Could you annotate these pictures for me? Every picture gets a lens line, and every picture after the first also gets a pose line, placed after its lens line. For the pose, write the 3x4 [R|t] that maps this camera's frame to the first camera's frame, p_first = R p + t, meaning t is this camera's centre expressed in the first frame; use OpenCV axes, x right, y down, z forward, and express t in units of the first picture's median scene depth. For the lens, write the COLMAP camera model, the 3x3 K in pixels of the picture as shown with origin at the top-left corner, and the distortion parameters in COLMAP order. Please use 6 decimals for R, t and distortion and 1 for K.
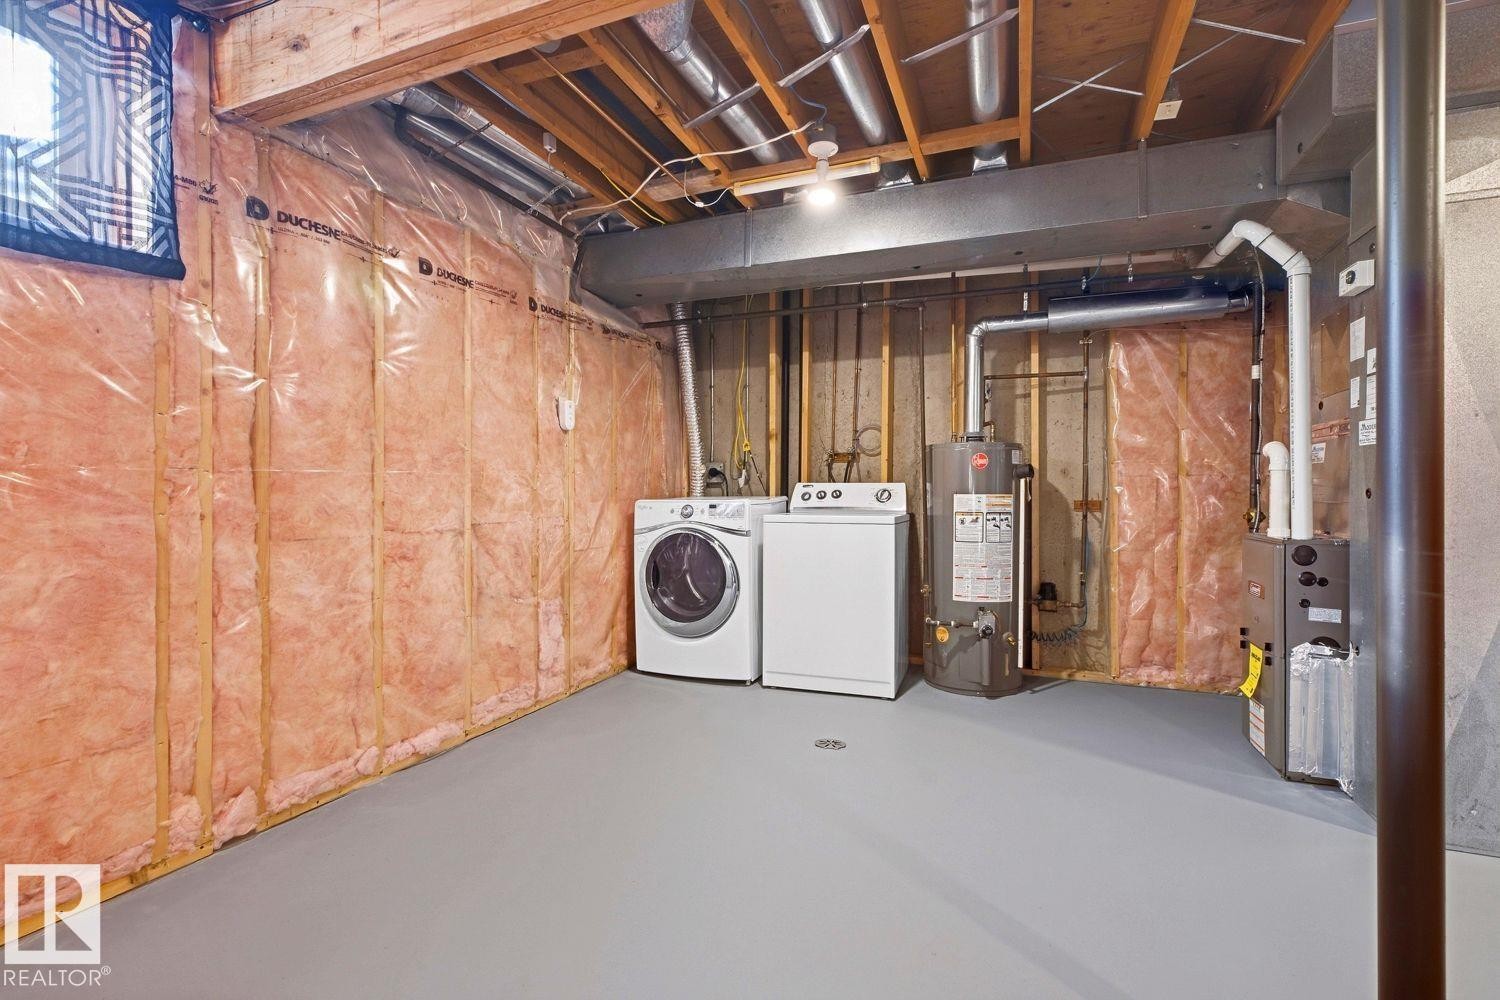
lens RADIAL K [[684.9, 0, 750.0], [0, 684.9, 500.0], [0, 0, 1]] dist [0.001769, 0.000154]
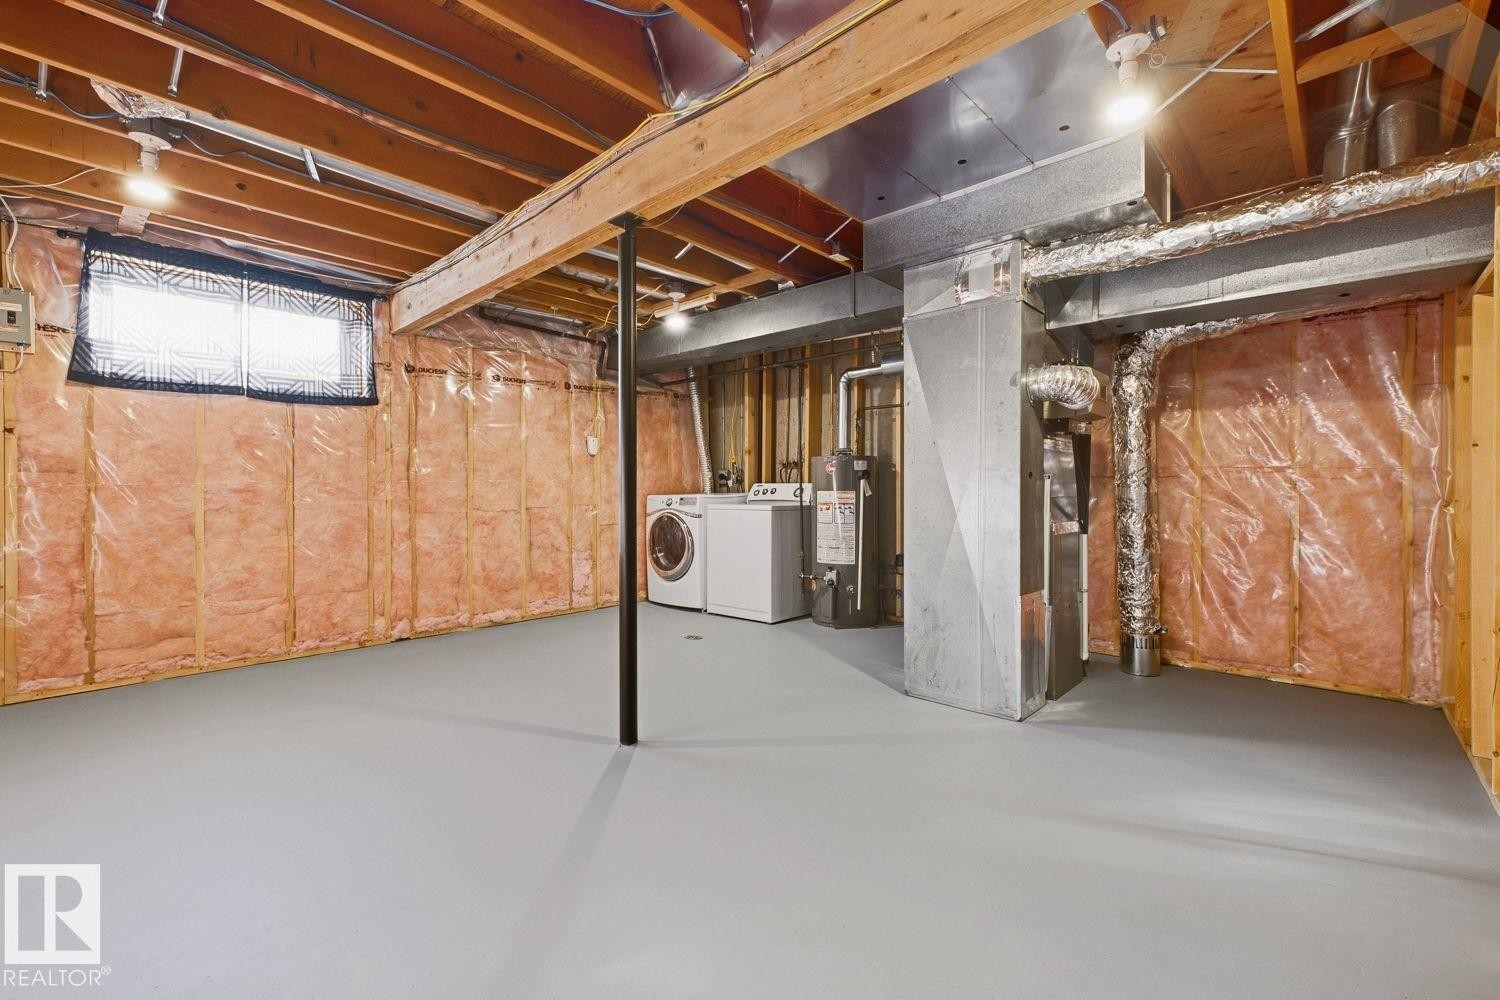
lens RADIAL K [[642.5, 0, 751.4], [0, 642.5, 496.0], [0, 0, 1]] dist [0.013223, 0.000102]
pose [[0.931284, -0.000234, -0.364295, 0.794581], [0.000071, 1.000000, -0.000462, 0.003821], [0.364295, 0.000404, 0.931284, -0.419573]]
